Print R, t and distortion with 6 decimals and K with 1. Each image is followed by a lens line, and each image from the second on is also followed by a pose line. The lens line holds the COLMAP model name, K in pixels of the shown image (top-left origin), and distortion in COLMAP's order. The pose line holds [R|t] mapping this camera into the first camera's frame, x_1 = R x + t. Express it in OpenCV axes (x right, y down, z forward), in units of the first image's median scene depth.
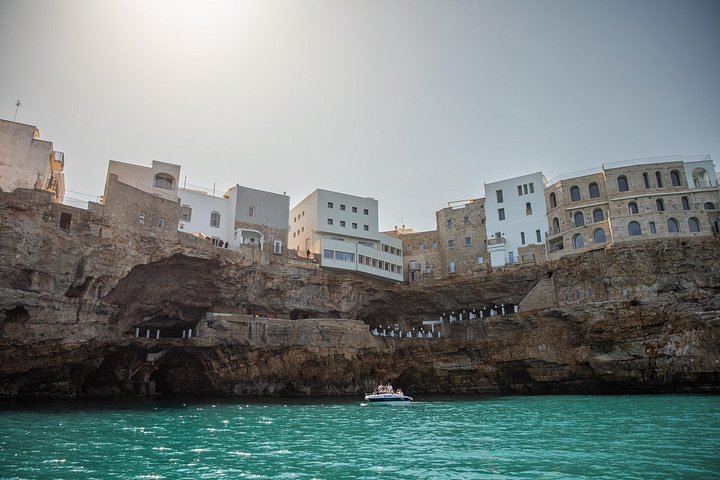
lens RADIAL K [[491.2, 0, 360.0], [0, 491.2, 240.0], [0, 0, 1]] dist [-0.052293, 0.005747]
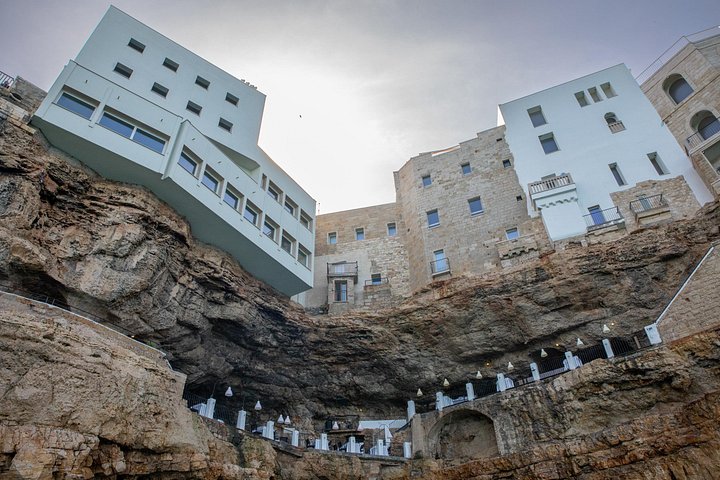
lens RADIAL K [[491.2, 0, 360.0], [0, 491.2, 240.0], [0, 0, 1]] dist [-0.052293, 0.005747]
pose [[0.984568, 0.092892, 0.148313, 0.065600], [-0.027551, 0.919202, -0.392821, 0.197696], [-0.172819, 0.382673, 0.907576, 0.655257]]
